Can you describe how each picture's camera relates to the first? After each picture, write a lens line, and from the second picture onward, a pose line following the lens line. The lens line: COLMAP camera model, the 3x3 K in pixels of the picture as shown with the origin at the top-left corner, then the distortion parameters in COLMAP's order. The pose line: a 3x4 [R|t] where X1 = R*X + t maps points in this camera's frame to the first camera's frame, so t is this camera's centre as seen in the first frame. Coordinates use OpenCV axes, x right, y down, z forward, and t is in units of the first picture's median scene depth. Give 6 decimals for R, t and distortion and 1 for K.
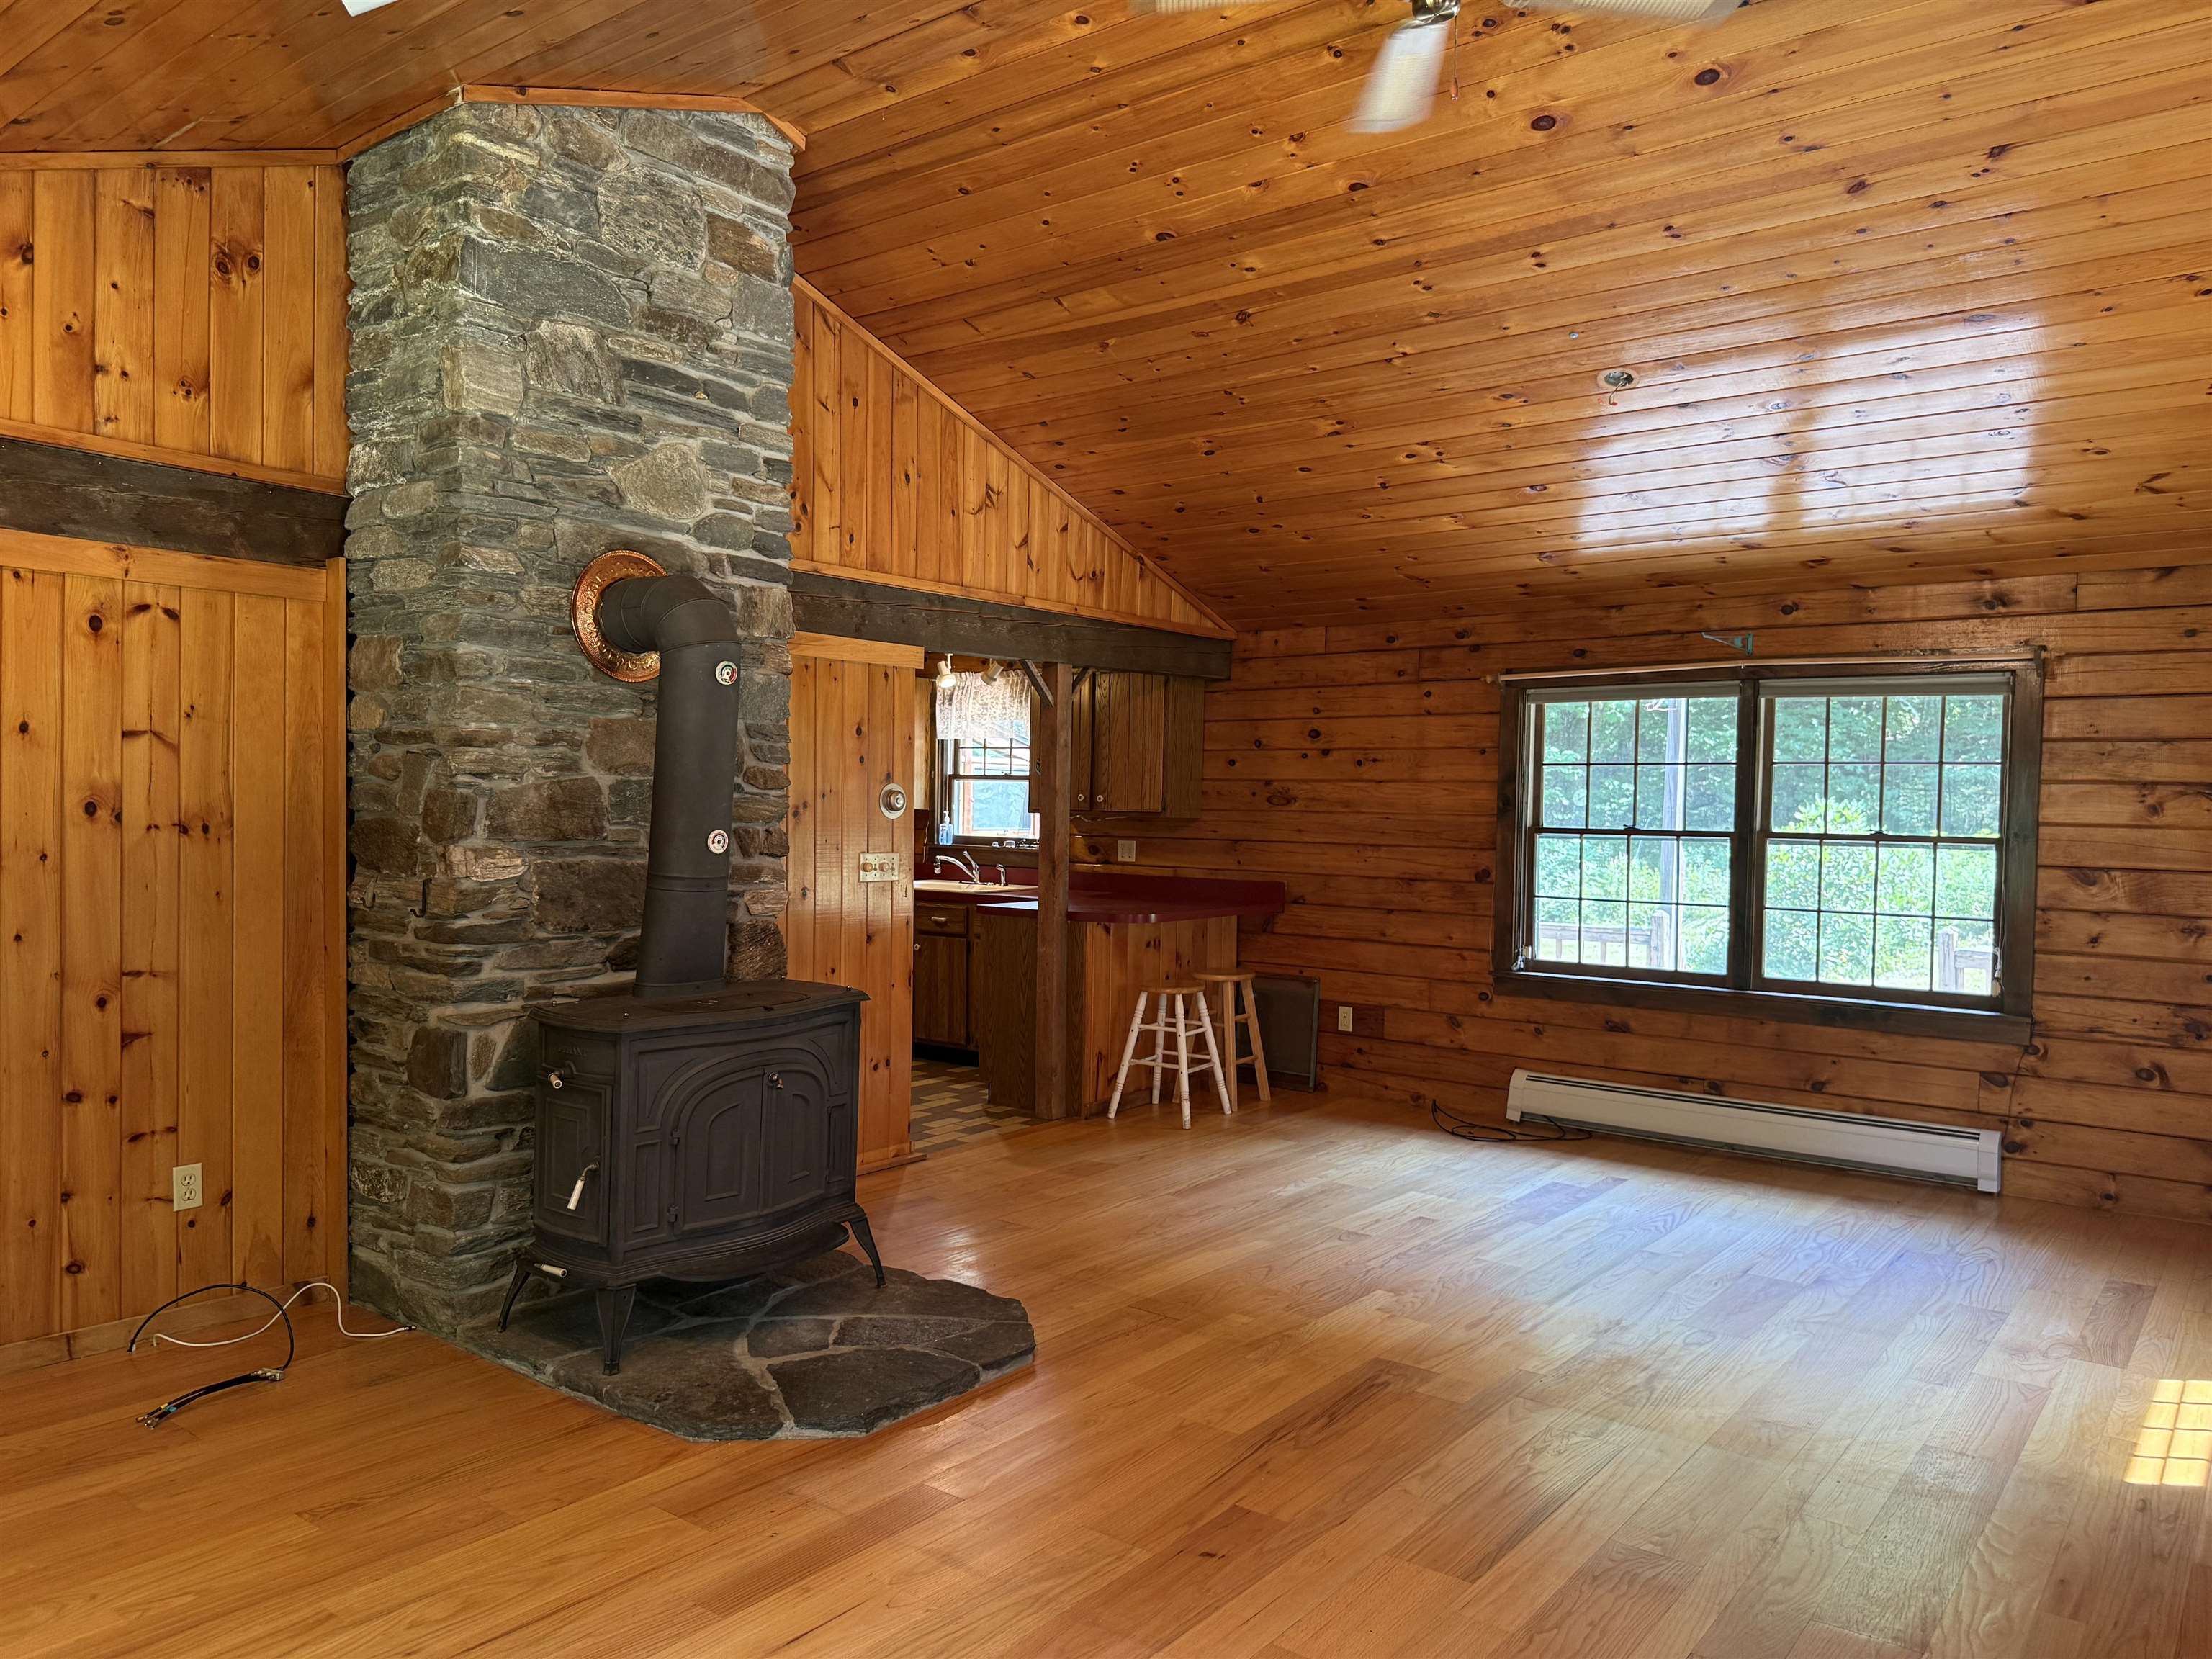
lens RADIAL K [[1556.9, 0, 1093.4], [0, 1556.9, 846.2], [0, 0, 1]] dist [0.071343, -0.095586]
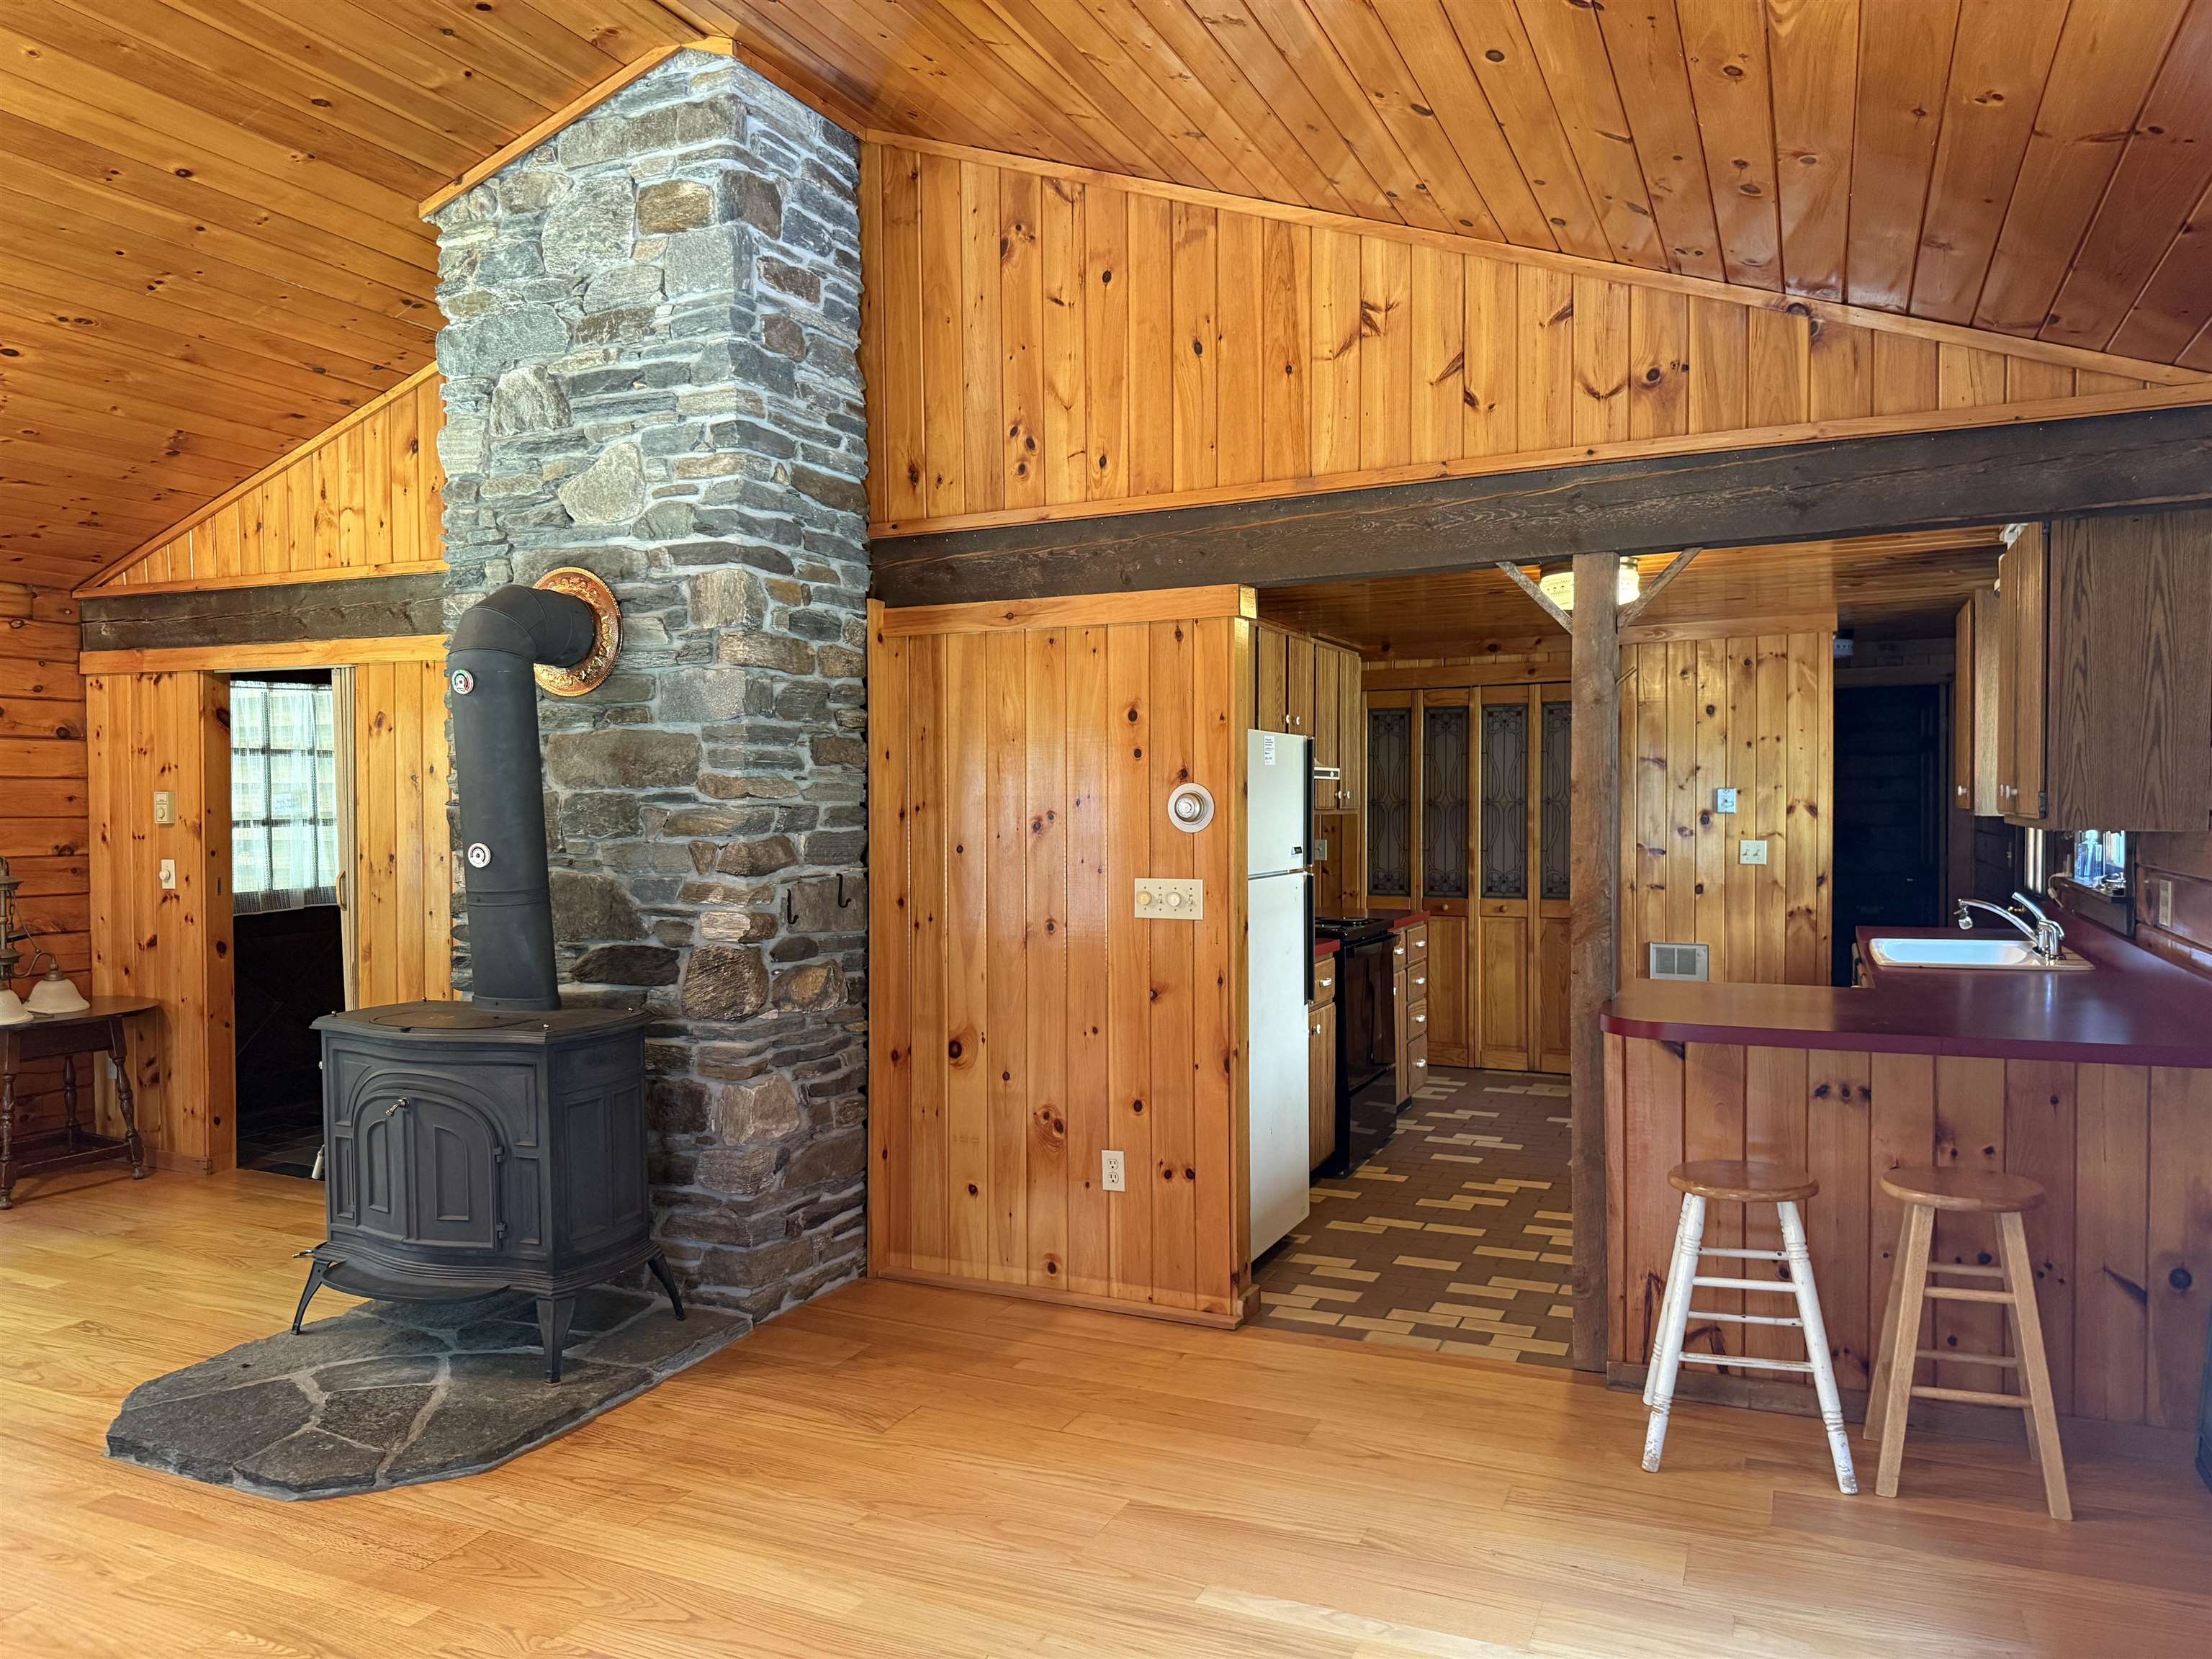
lens RADIAL K [[1556.9, 0, 1108.2], [0, 1556.9, 842.8], [0, 0, 1]] dist [0.071343, -0.095586]
pose [[0.225904, 0.004108, -0.974141, 0.607417], [-0.018268, 0.999833, -0.000020, -0.013359], [0.973978, 0.017800, 0.225941, 0.876450]]
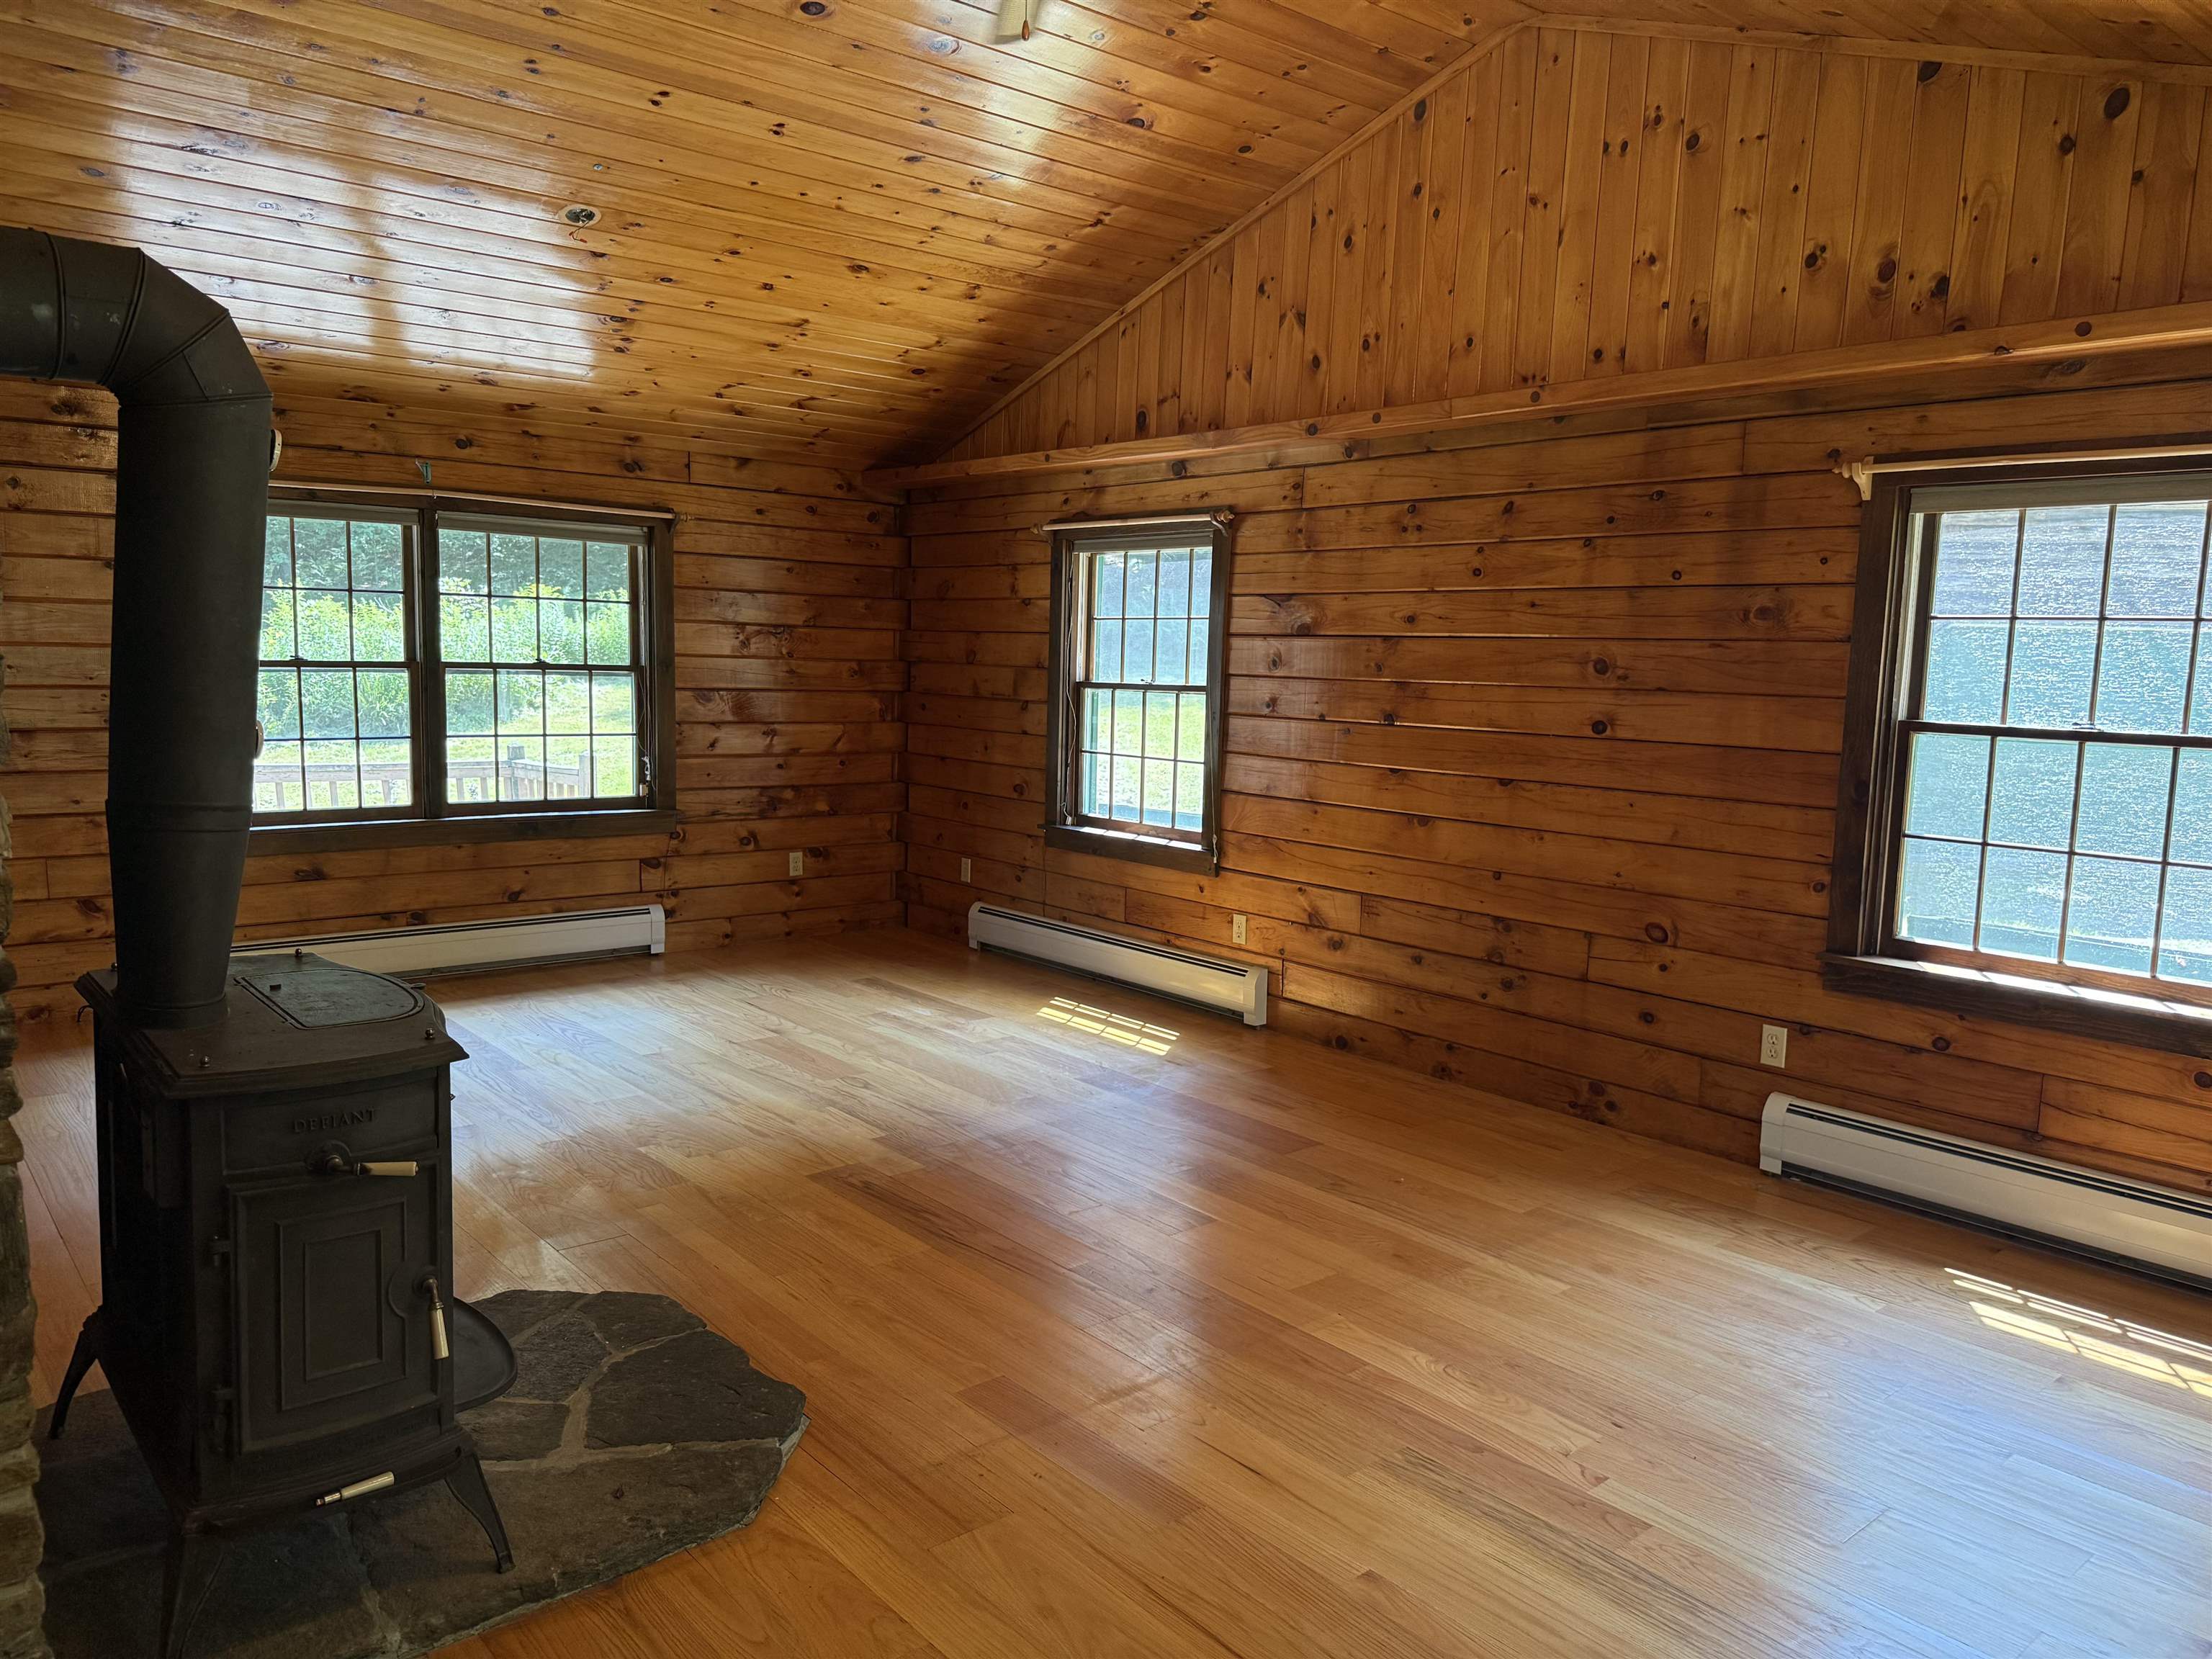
lens RADIAL K [[1556.9, 0, 1109.3], [0, 1556.9, 832.0], [0, 0, 1]] dist [0.071343, -0.095586]
pose [[0.201986, -0.124329, 0.971465, -0.573576], [0.004209, 0.992011, 0.126084, -0.030741], [-0.979379, -0.021378, 0.200895, 0.427320]]
